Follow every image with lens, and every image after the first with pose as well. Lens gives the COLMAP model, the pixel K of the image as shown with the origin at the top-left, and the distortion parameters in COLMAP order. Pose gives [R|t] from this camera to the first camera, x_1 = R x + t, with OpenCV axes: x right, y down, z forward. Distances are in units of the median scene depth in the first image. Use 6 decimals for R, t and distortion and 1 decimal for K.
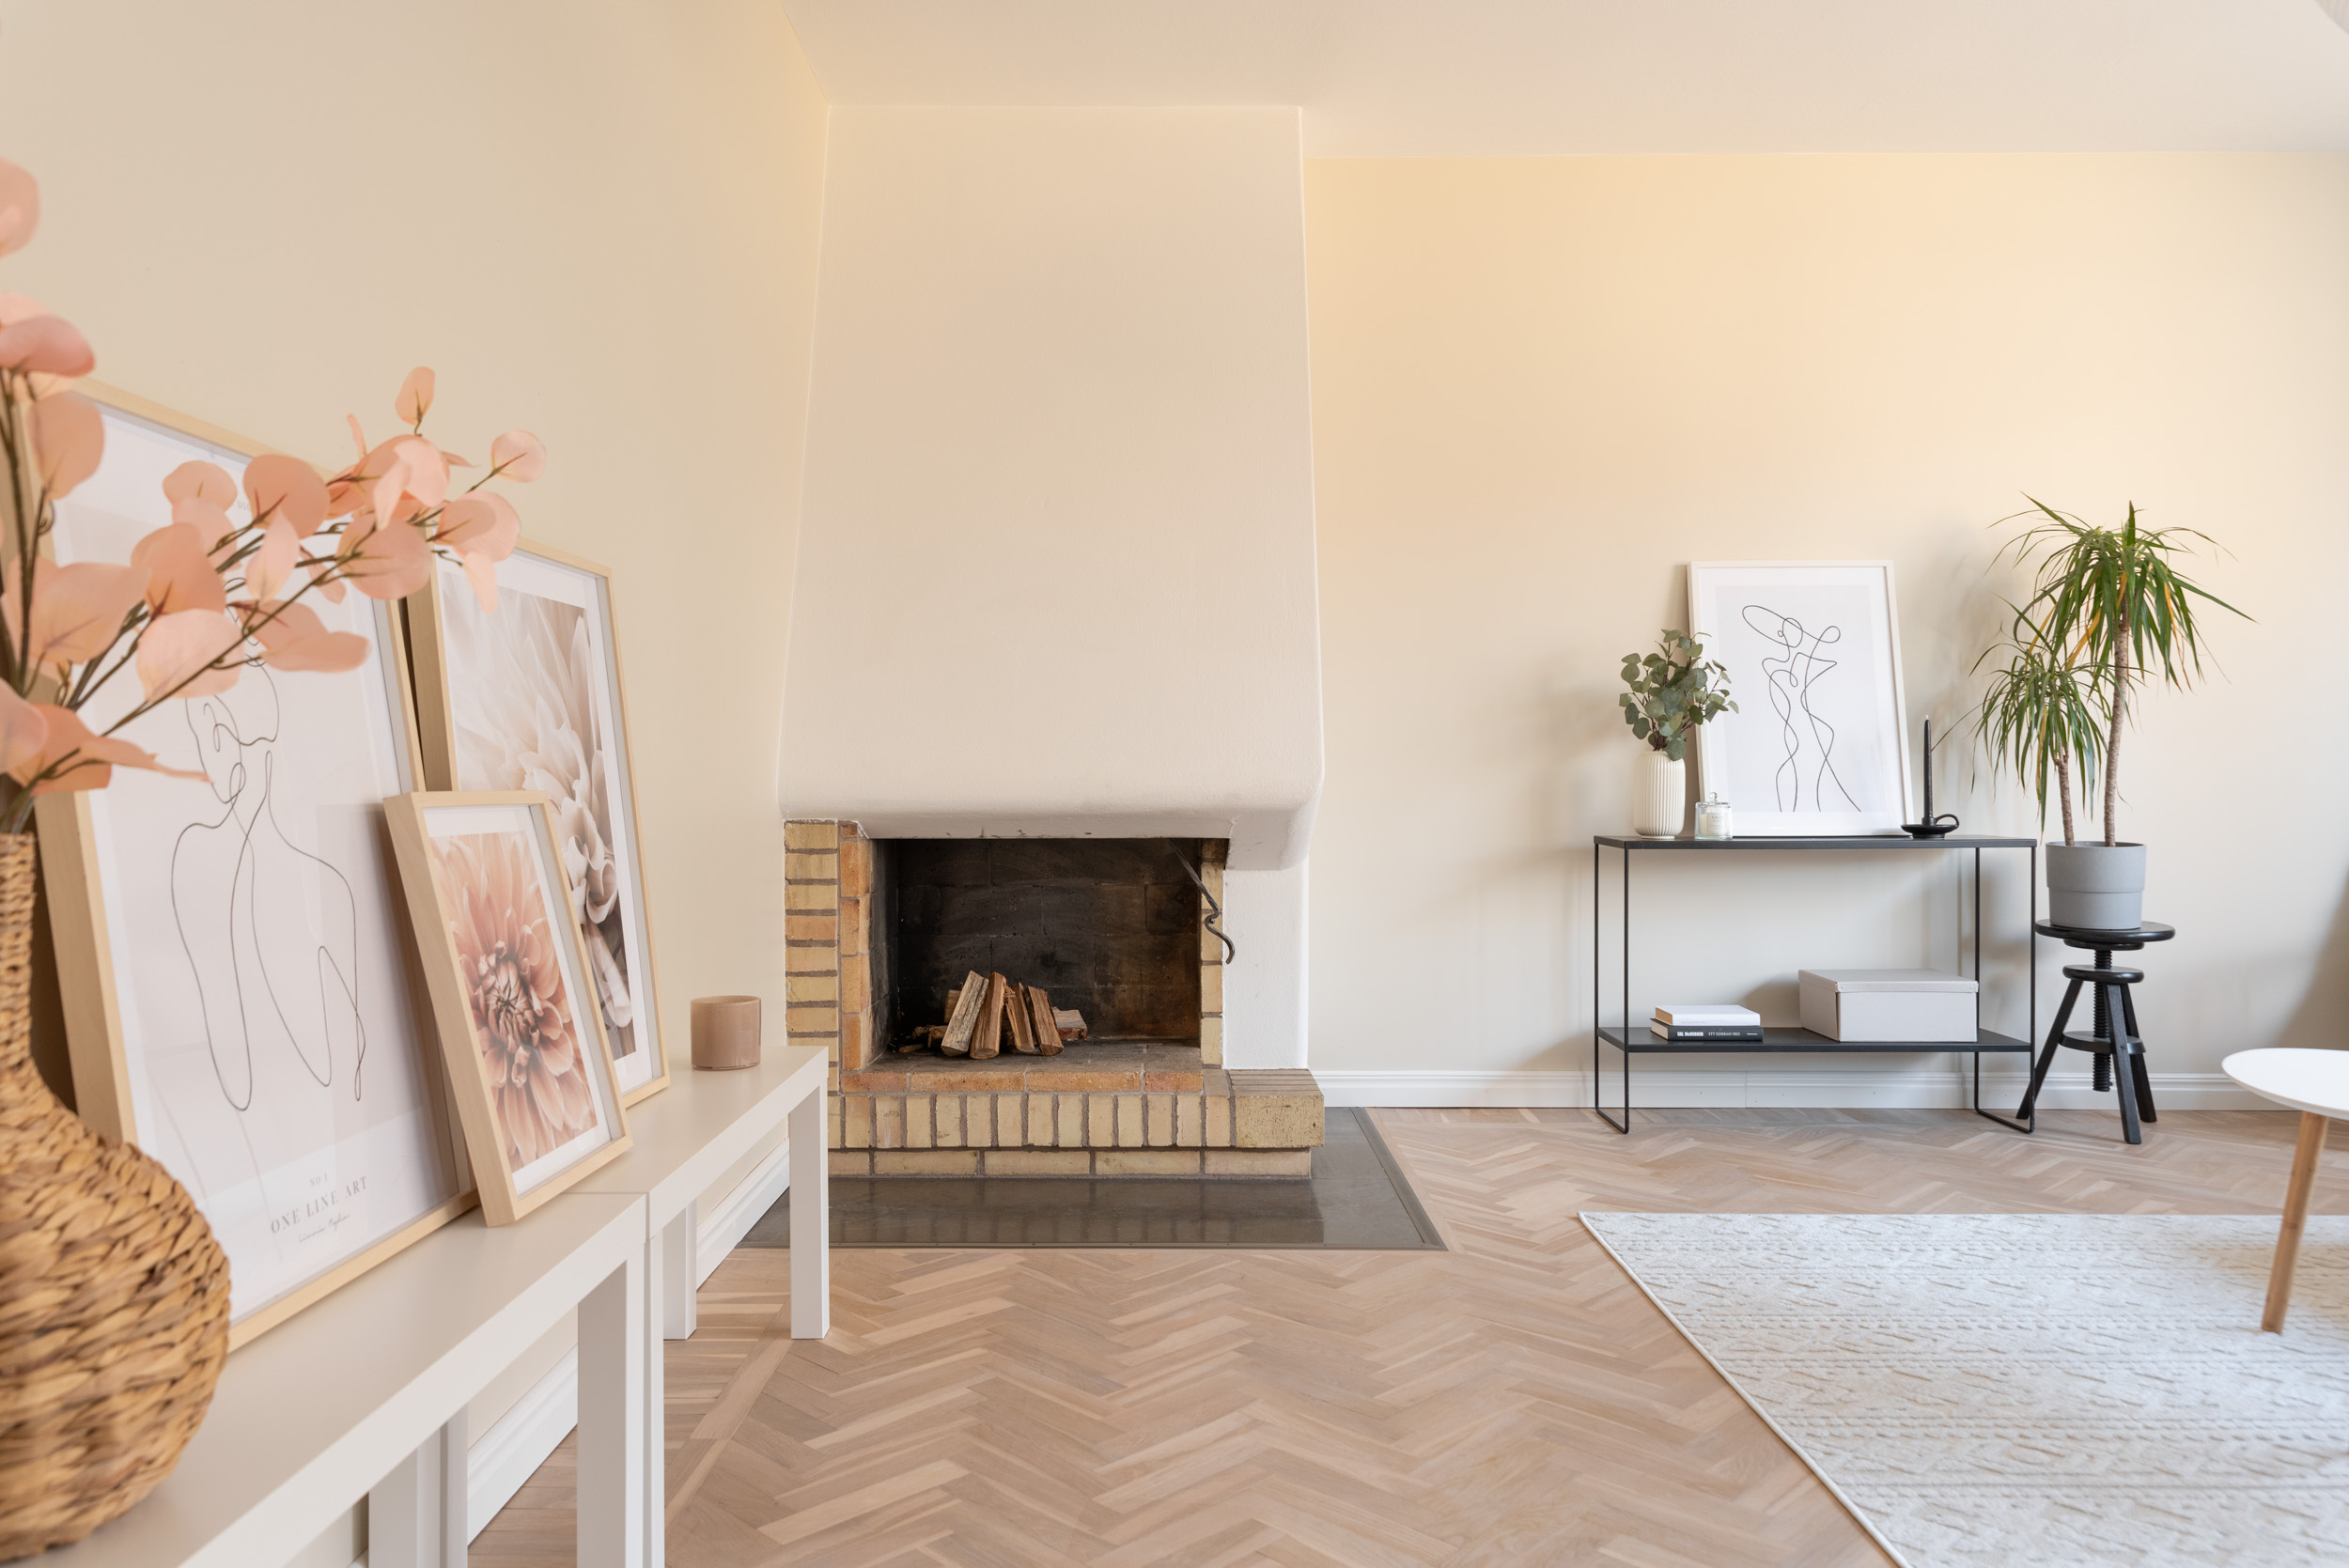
lens RADIAL K [[1586.9, 0, 1153.1], [0, 1586.9, 789.0], [0, 0, 1]] dist [0.011404, -0.000785]
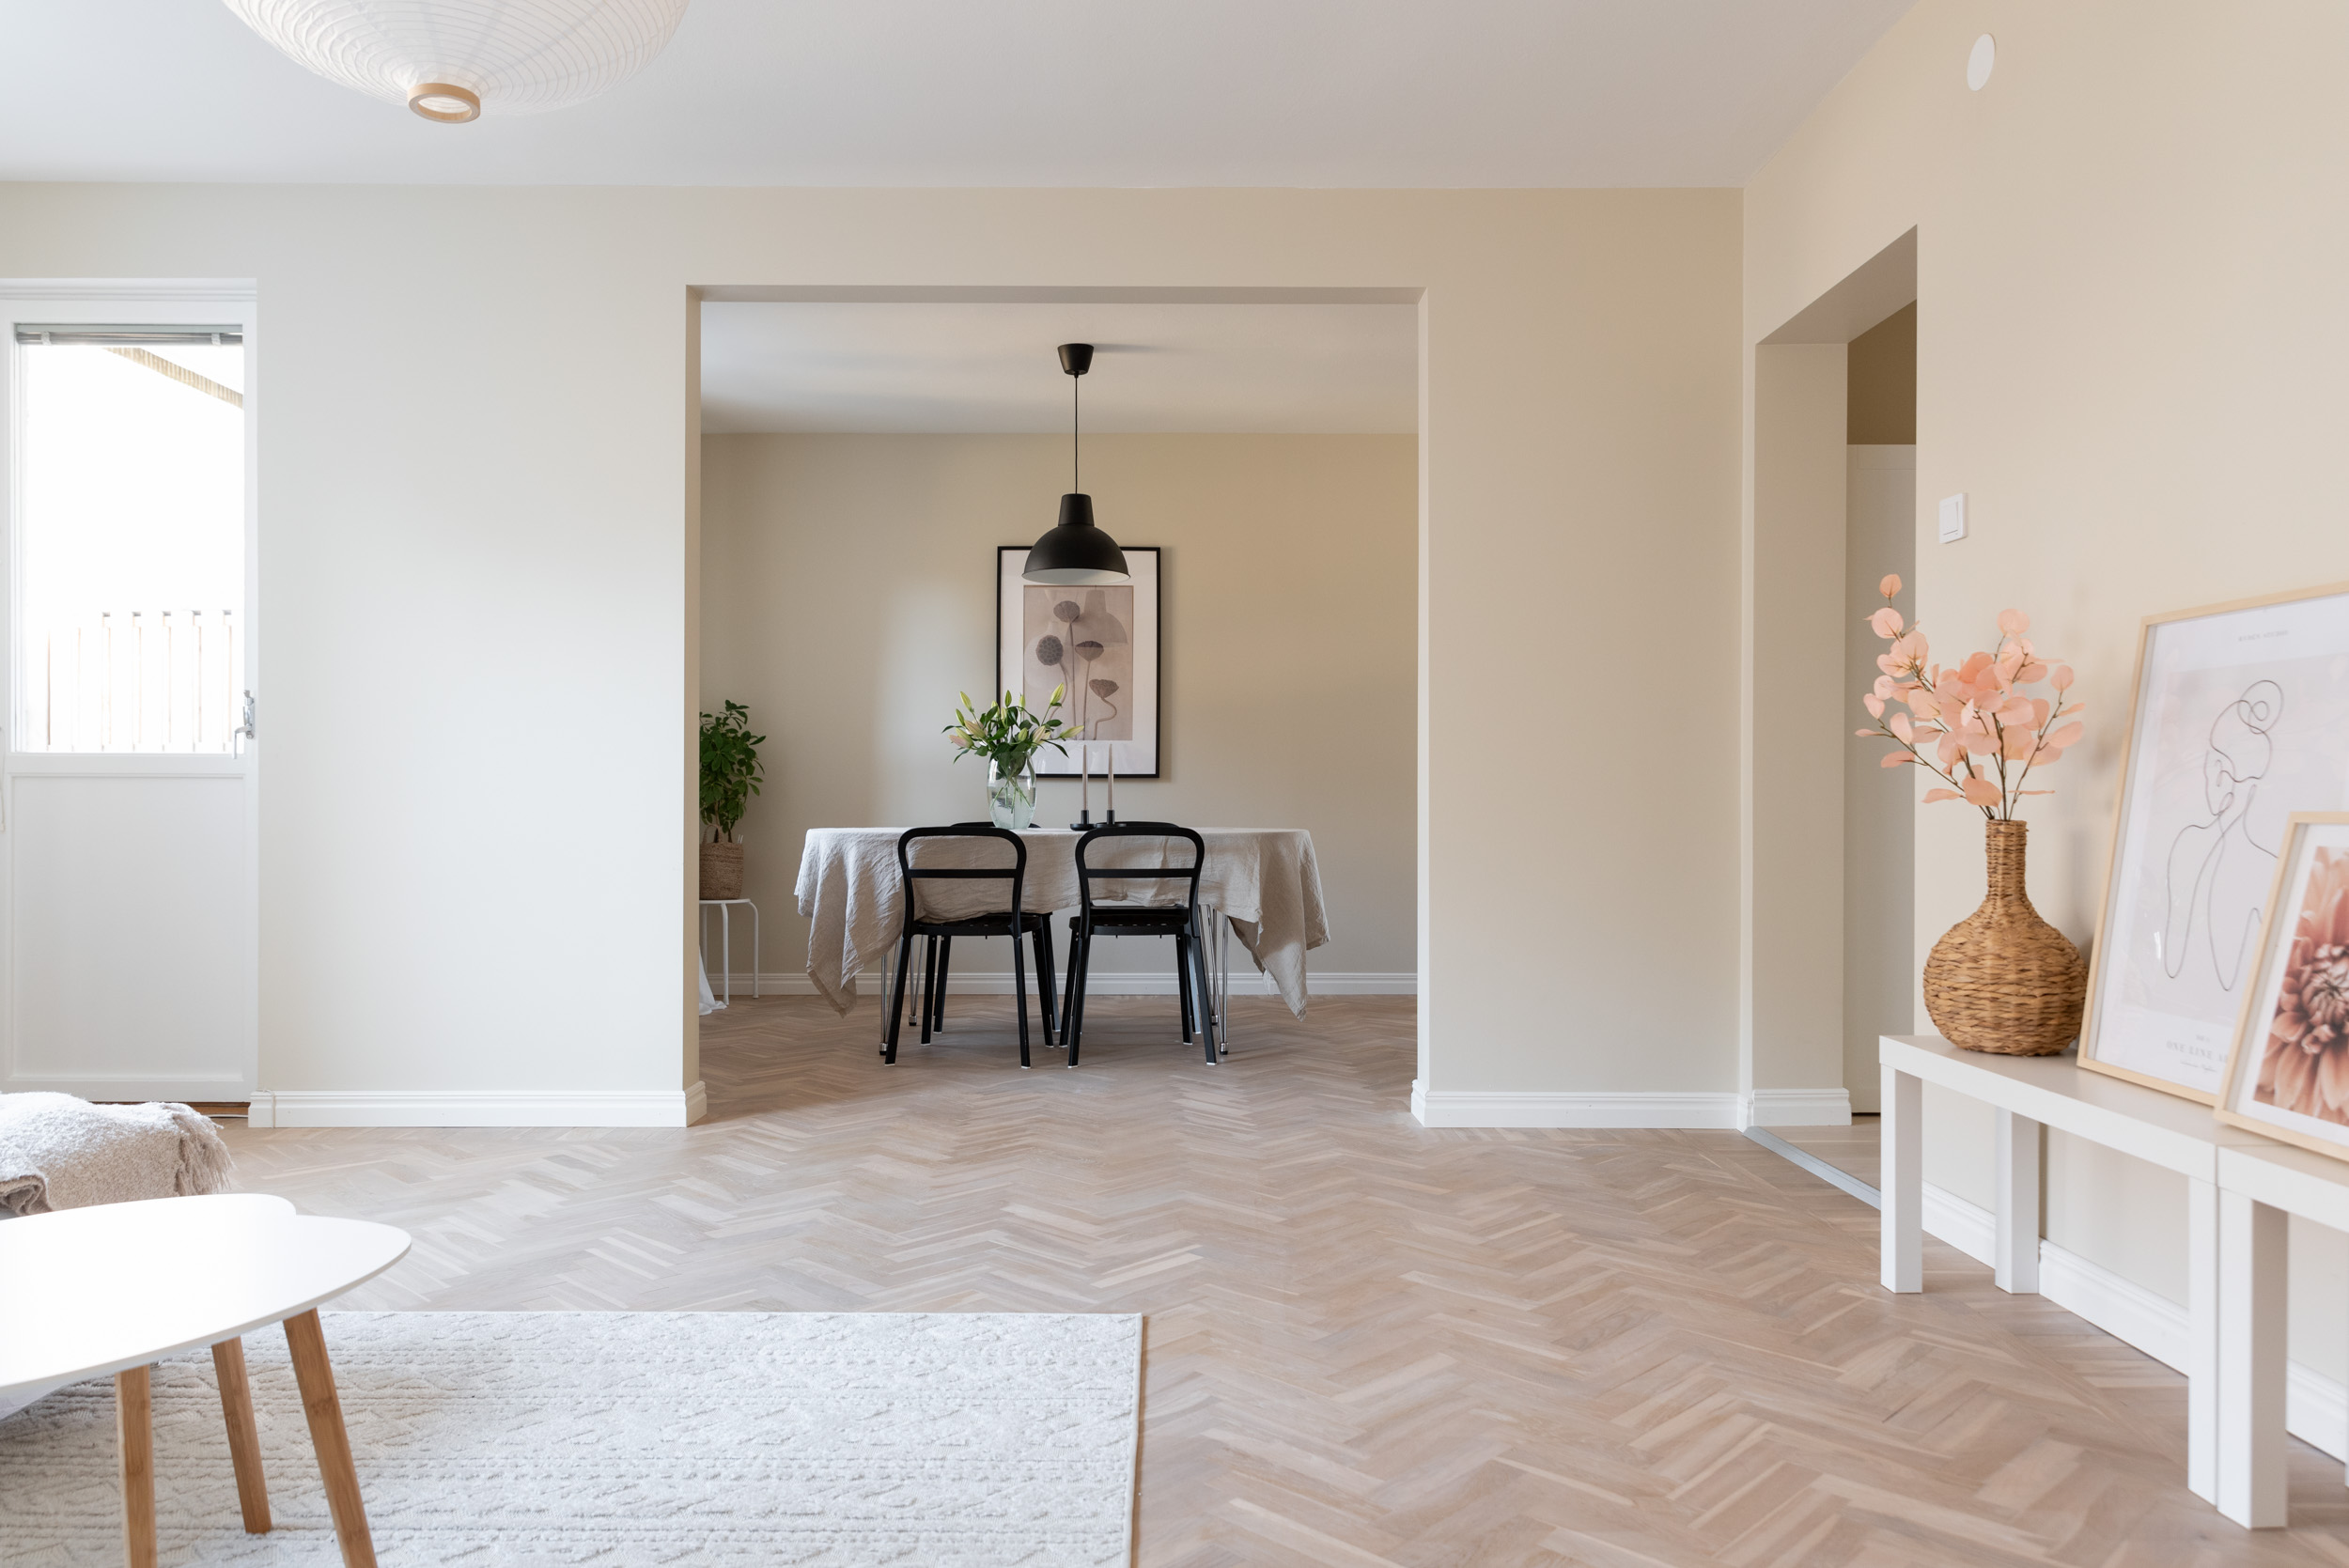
lens RADIAL K [[1586.9, 0, 1173.4], [0, 1586.9, 799.5], [0, 0, 1]] dist [0.011404, -0.000785]
pose [[-0.999741, -0.003886, -0.022440, 0.210461], [-0.003996, 0.999980, 0.004866, -0.004340], [0.022421, 0.004955, -0.999736, 0.923061]]
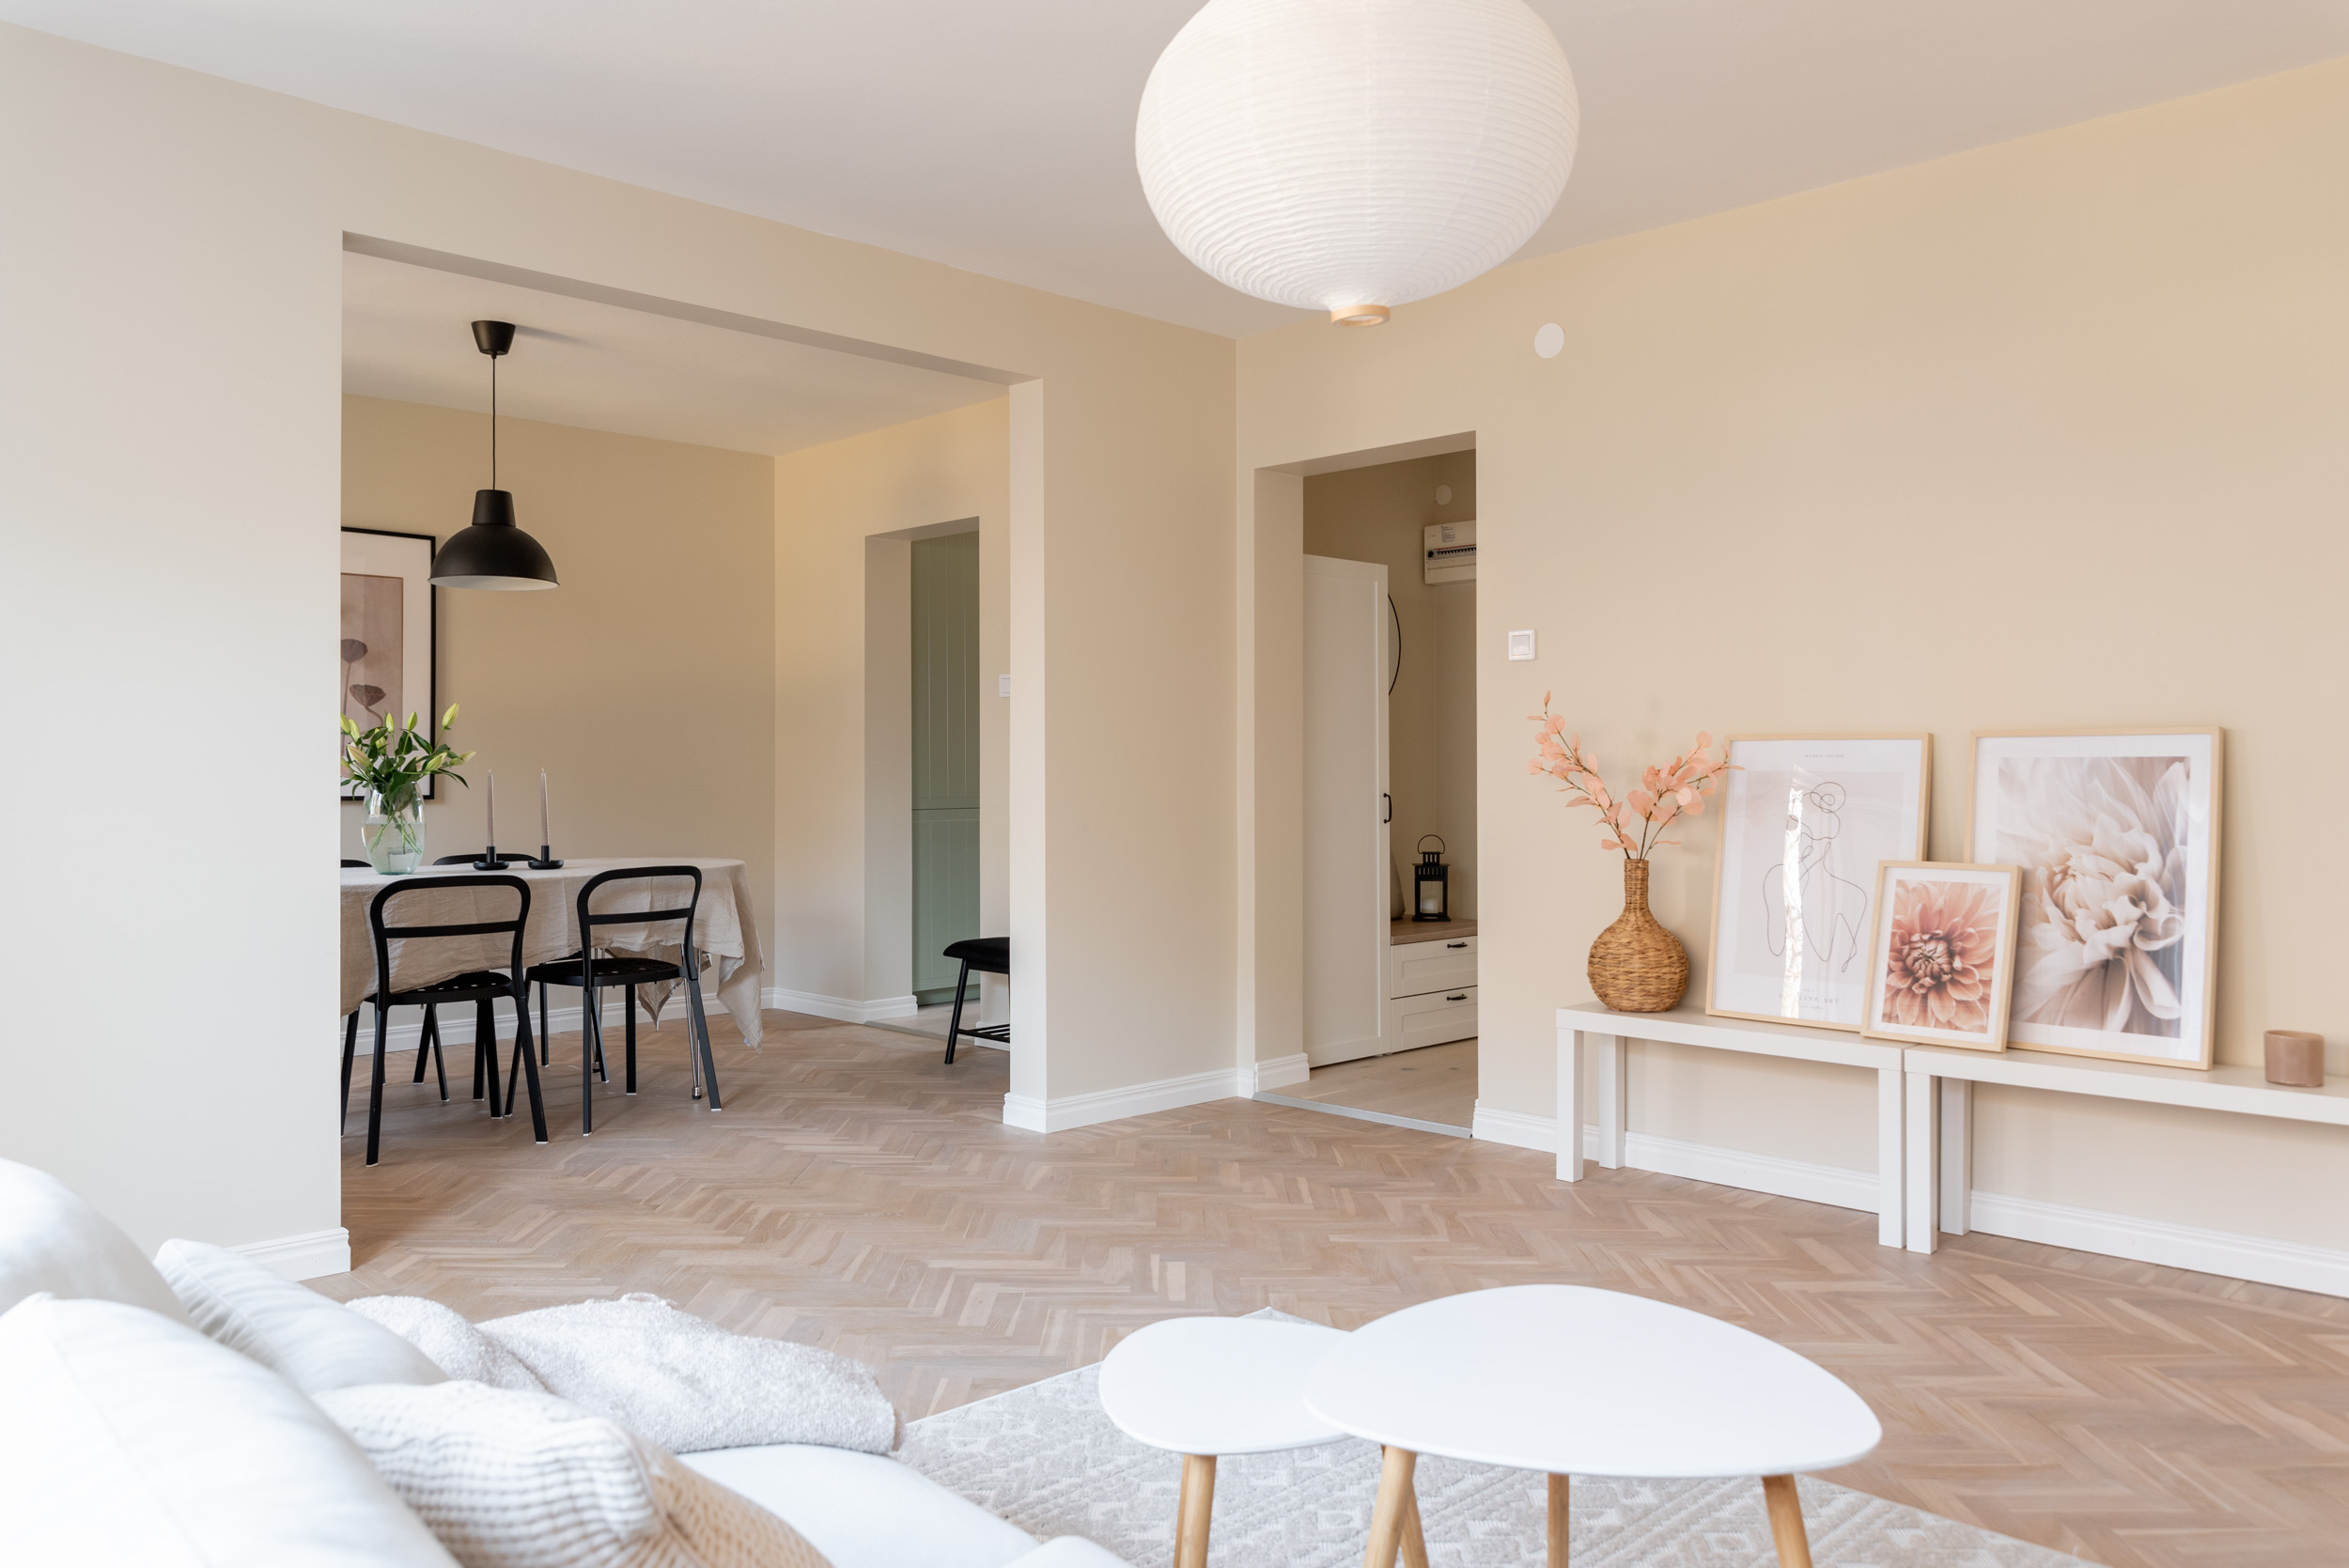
lens RADIAL K [[1651.6, 0, 1171.0], [0, 1651.6, 773.6], [0, 0, 1]] dist [-0.005468, -0.002021]
pose [[-0.707040, -0.000705, -0.707173, 0.839874], [-0.003385, 0.999991, 0.002388, -0.053001], [0.707165, 0.004082, -0.707036, 0.796681]]
